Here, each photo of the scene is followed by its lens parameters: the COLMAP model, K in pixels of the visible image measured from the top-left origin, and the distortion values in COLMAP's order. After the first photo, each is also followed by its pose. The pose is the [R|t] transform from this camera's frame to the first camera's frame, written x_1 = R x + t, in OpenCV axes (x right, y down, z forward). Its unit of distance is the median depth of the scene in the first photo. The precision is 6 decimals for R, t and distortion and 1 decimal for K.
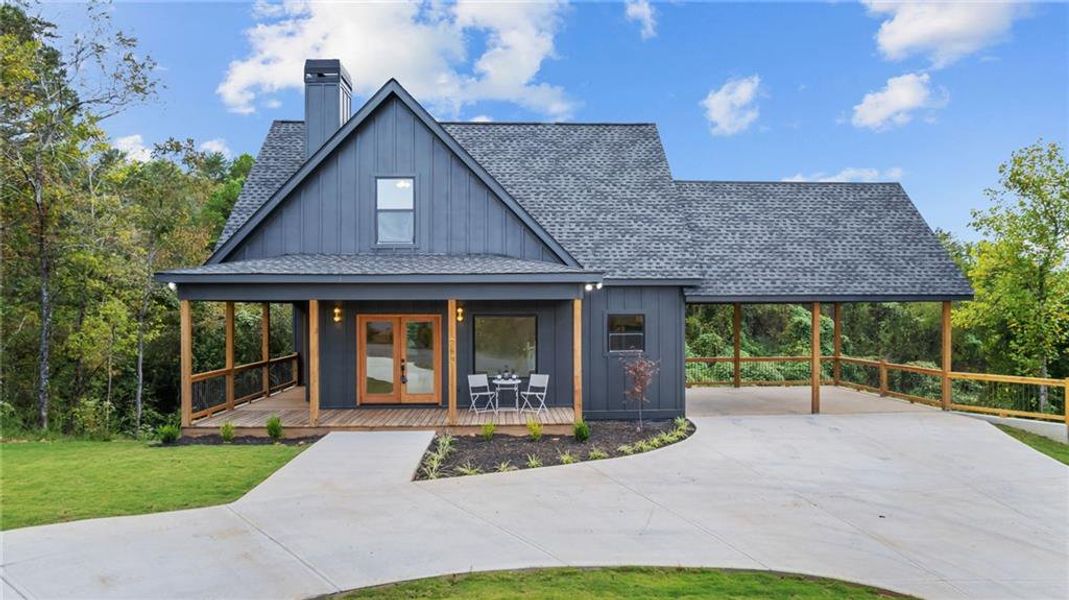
lens RADIAL K [[733.2, 0, 529.0], [0, 733.2, 307.4], [0, 0, 1]] dist [-0.024463, 0.008537]
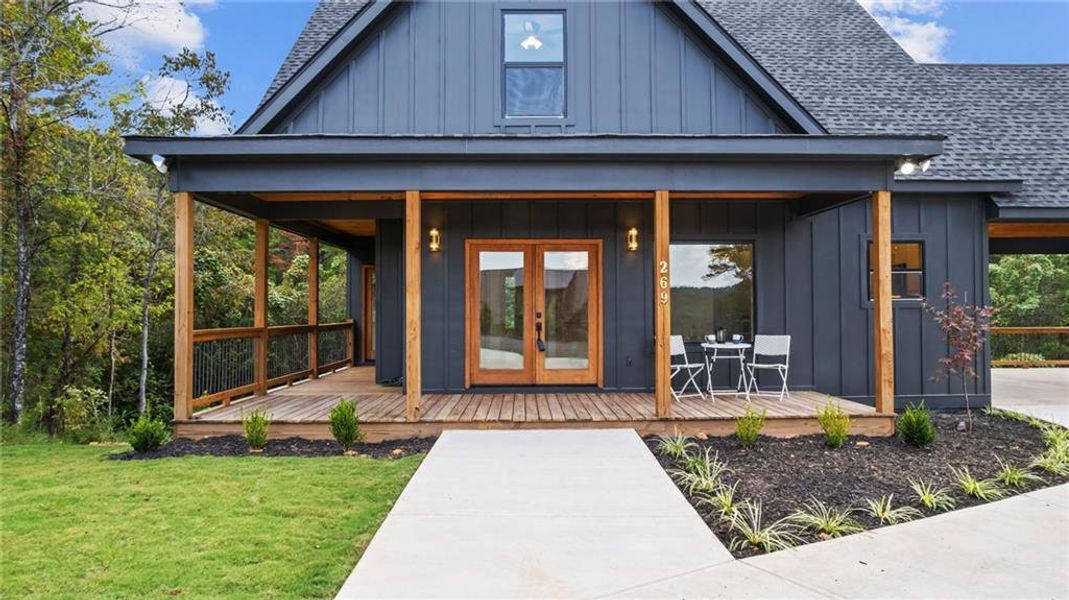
lens RADIAL K [[703.1, 0, 527.9], [0, 703.1, 293.4], [0, 0, 1]] dist [-0.020123, 0.001118]
pose [[0.999786, -0.002150, -0.020554, -0.175389], [0.001652, 0.999705, -0.024217, 0.071390], [0.020600, 0.024178, 0.999495, 0.420872]]
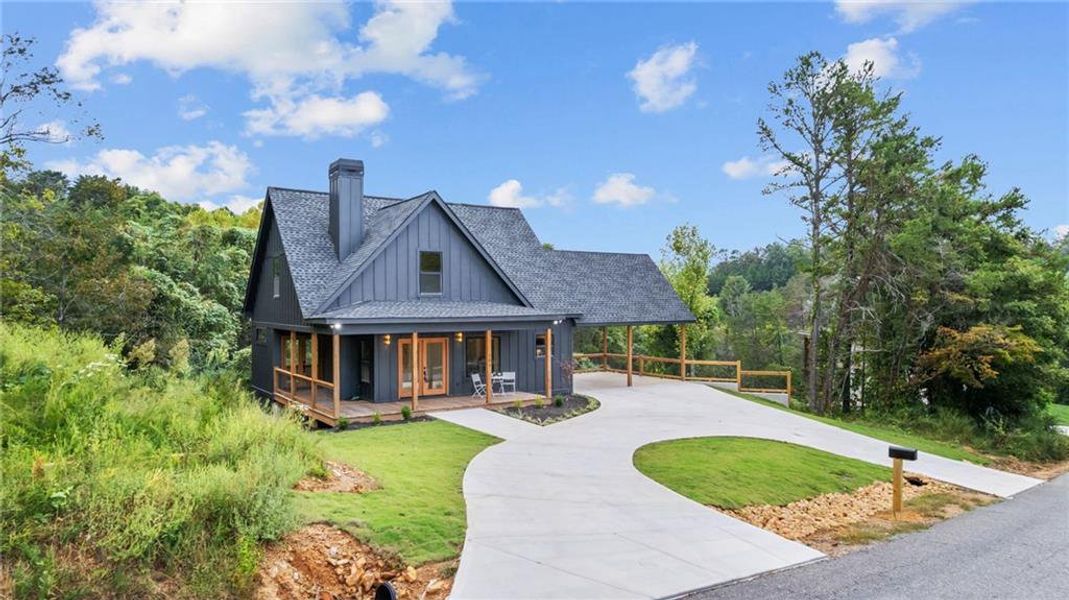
lens RADIAL K [[733.2, 0, 539.6], [0, 733.2, 304.5], [0, 0, 1]] dist [-0.024463, 0.008537]
pose [[0.847134, -0.002834, 0.531372, -0.820805], [-0.000118, 0.999985, 0.005522, -0.072845], [-0.531379, -0.004741, 0.847121, -0.459016]]
